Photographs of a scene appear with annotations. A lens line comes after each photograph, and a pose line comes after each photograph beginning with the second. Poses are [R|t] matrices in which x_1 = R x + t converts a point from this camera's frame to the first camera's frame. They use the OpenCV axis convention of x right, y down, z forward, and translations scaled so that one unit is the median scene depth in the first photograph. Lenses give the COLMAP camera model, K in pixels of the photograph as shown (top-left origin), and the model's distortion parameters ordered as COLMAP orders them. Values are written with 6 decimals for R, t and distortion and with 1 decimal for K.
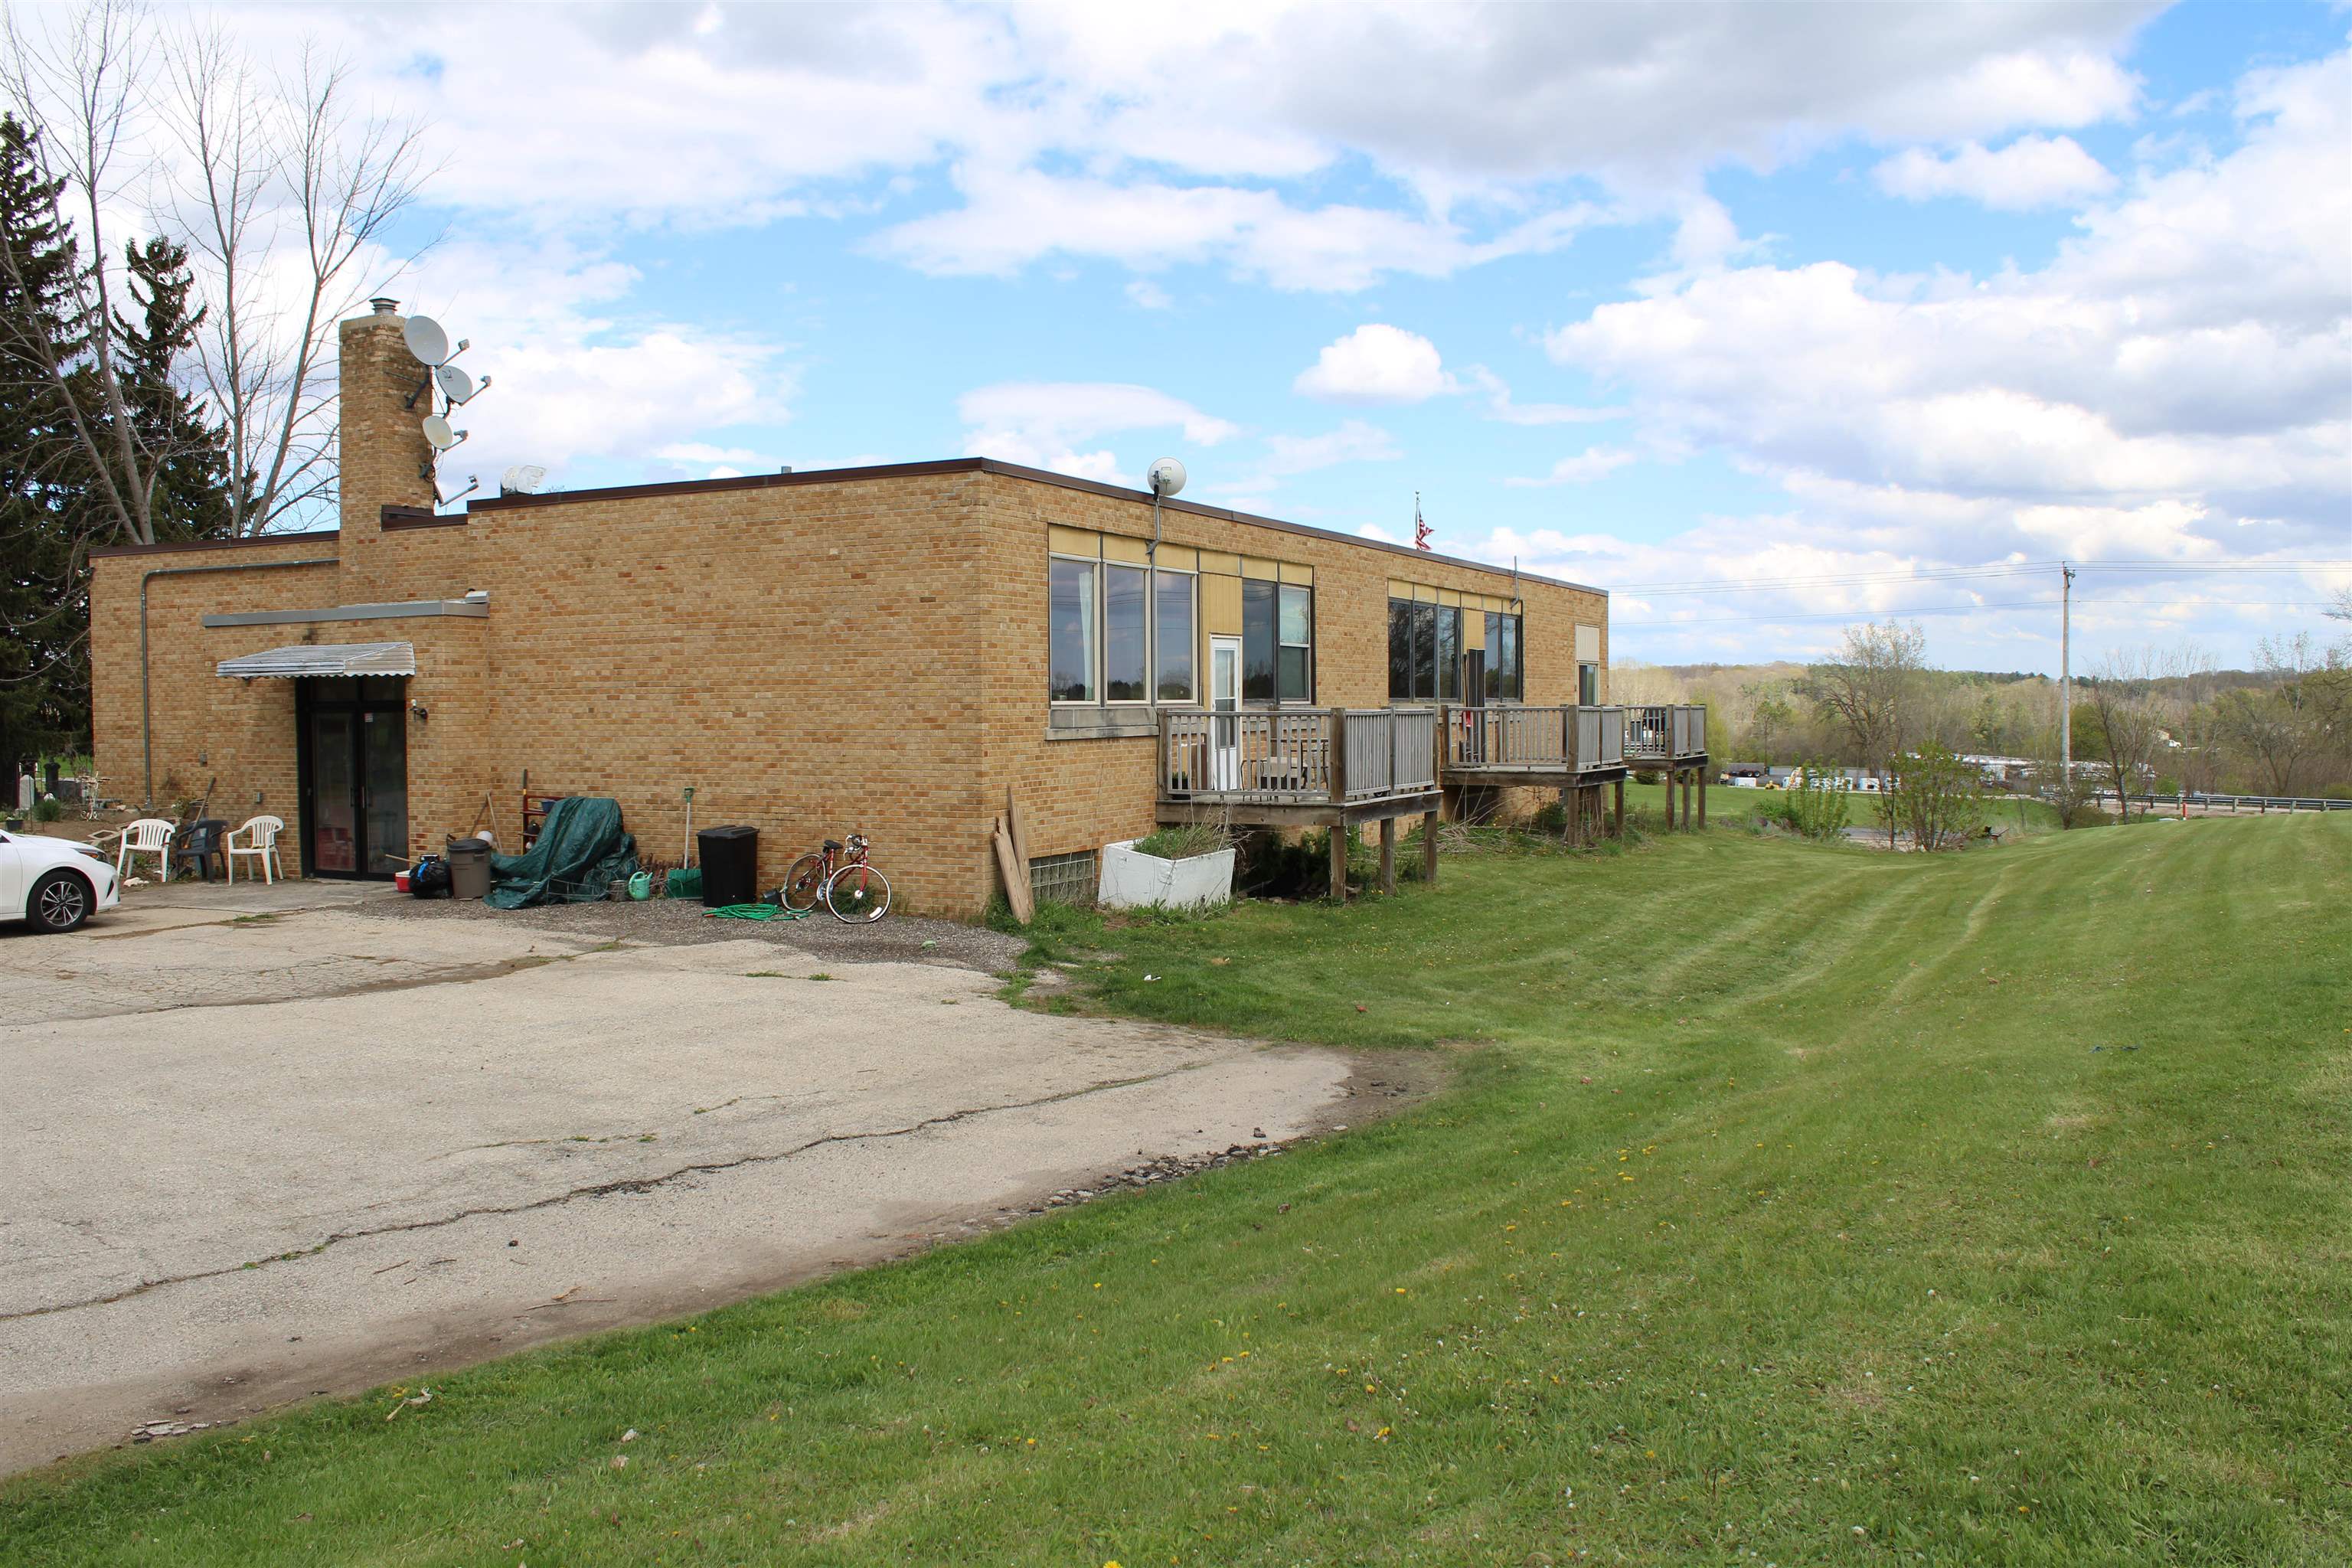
lens RADIAL K [[1966.0, 0, 1176.0], [0, 1966.0, 784.0], [0, 0, 1]] dist [-0.165321, 0.151257]
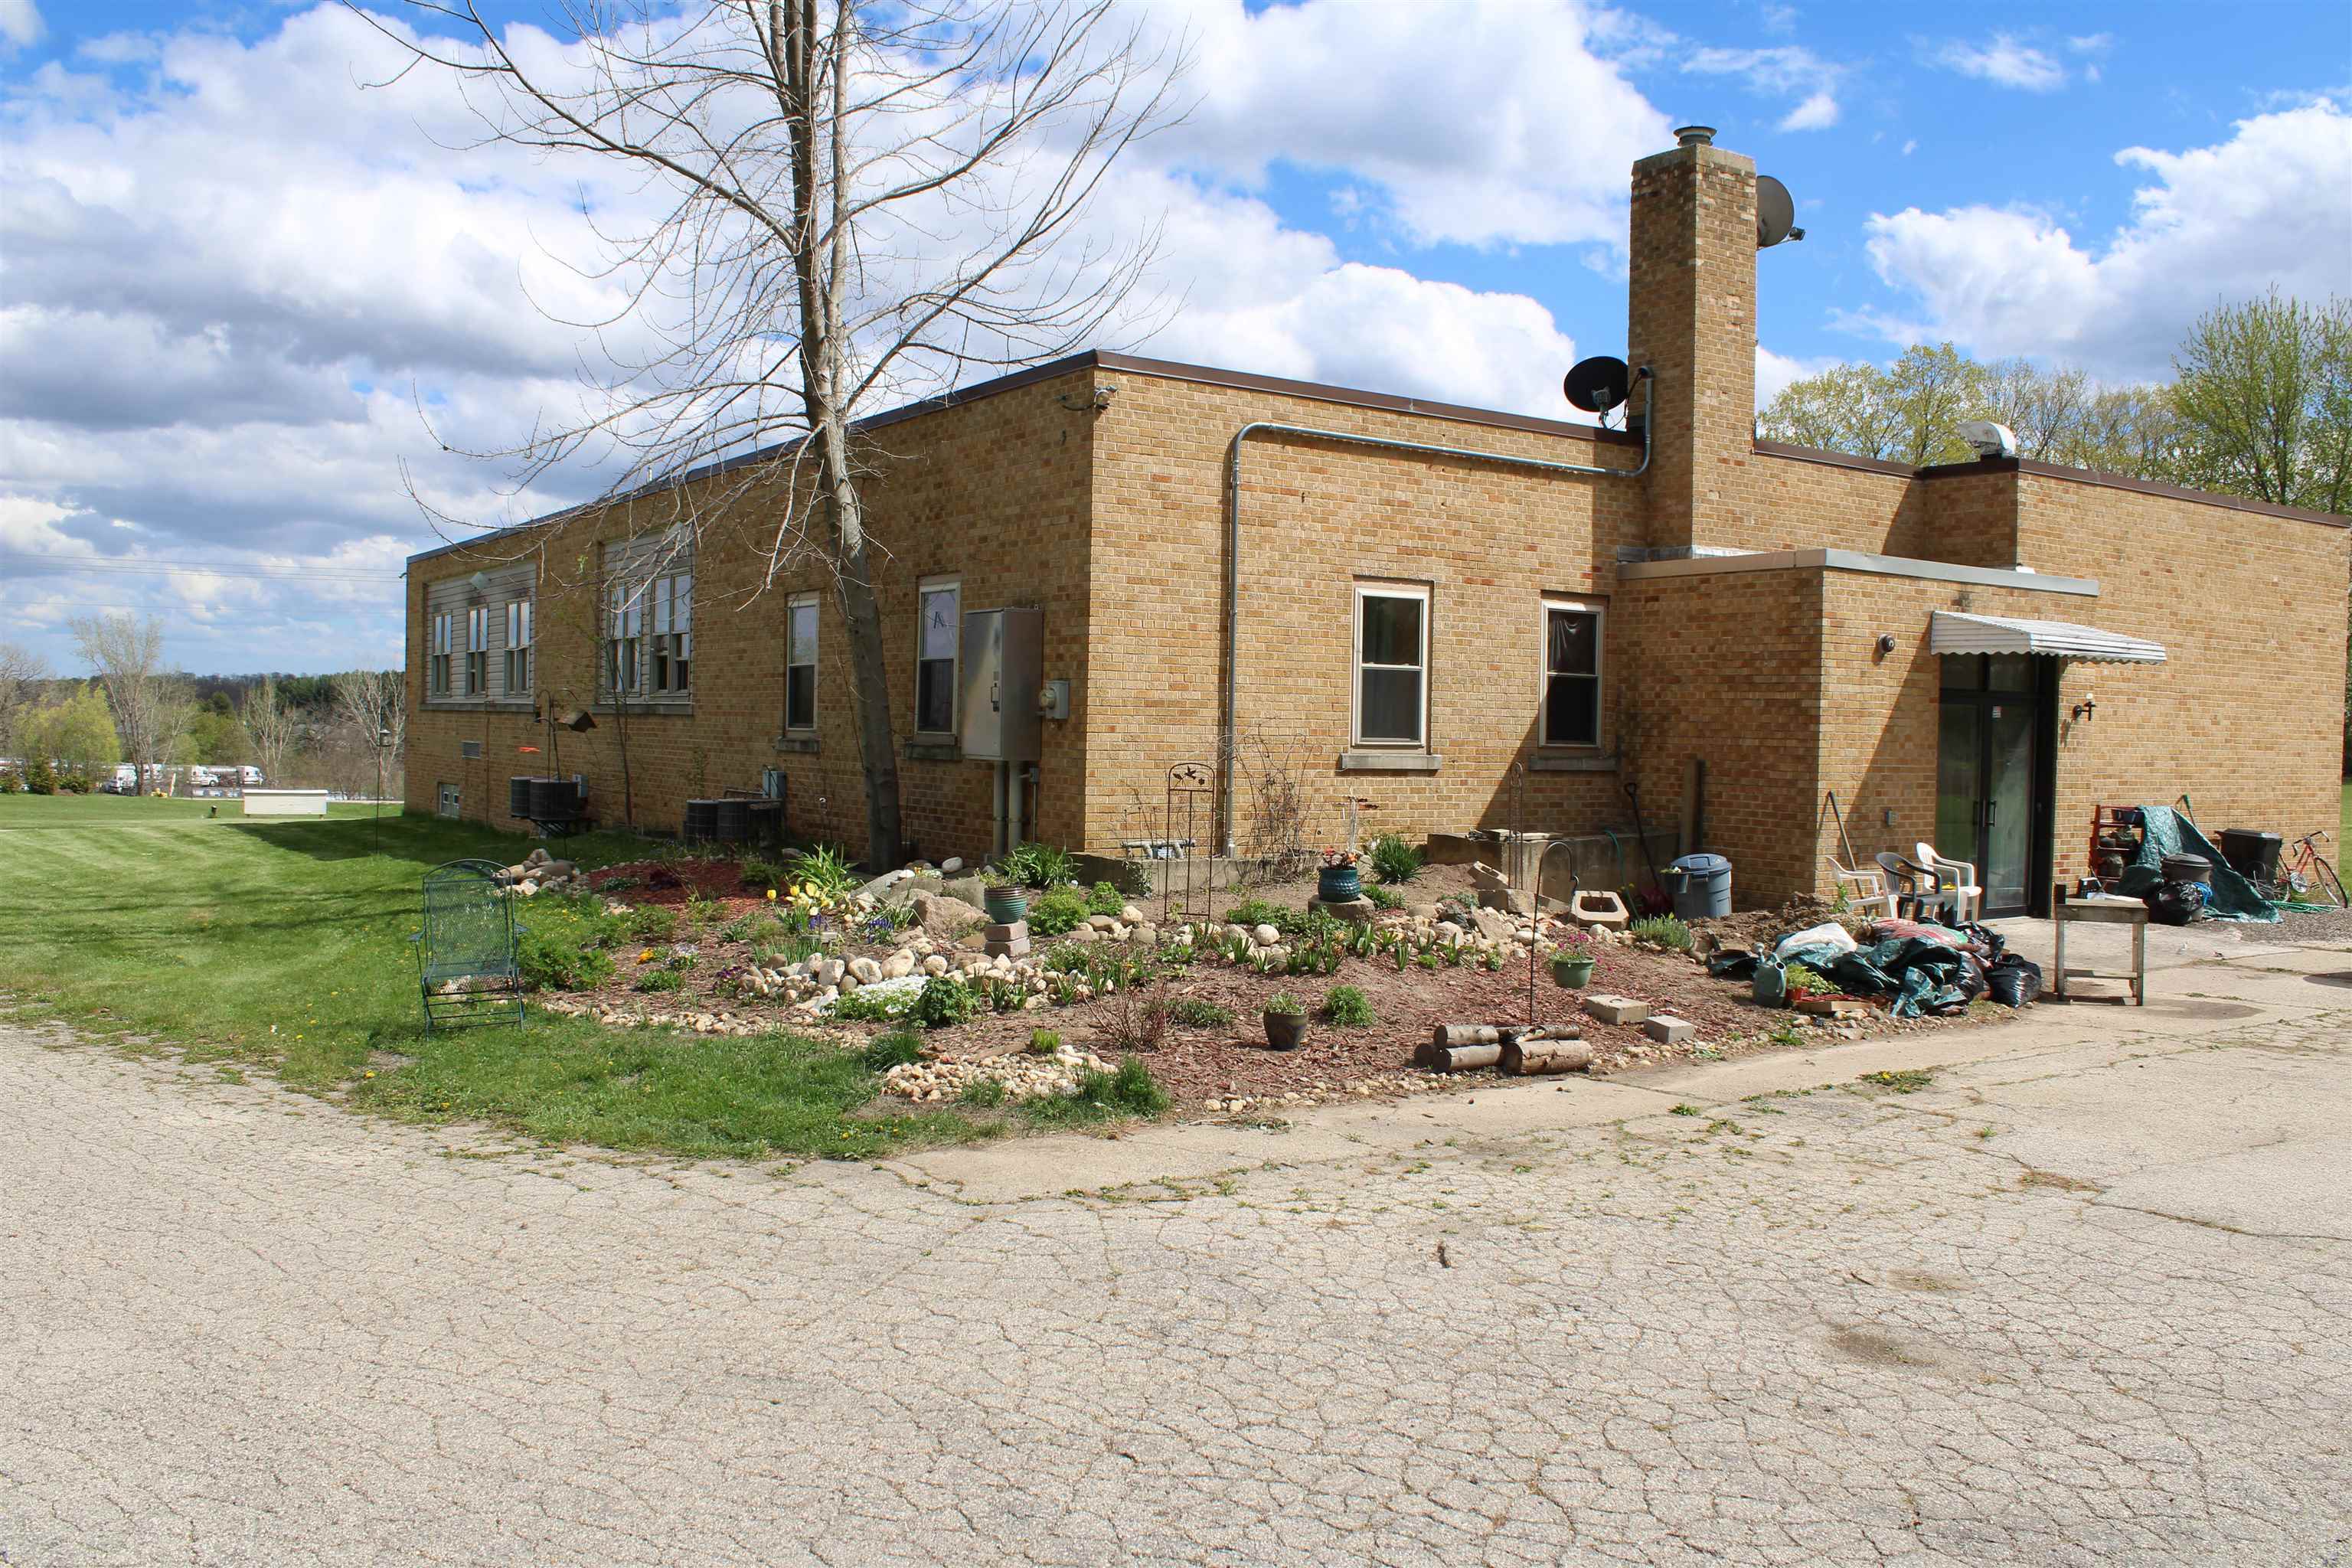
lens RADIAL K [[1966.0, 0, 1176.0], [0, 1966.0, 784.0], [0, 0, 1]] dist [-0.165321, 0.151257]
pose [[0.494861, -0.010465, 0.868909, -1.107598], [0.011159, 0.999922, 0.005687, -0.011683], [-0.868901, 0.006882, 0.494939, 0.786164]]
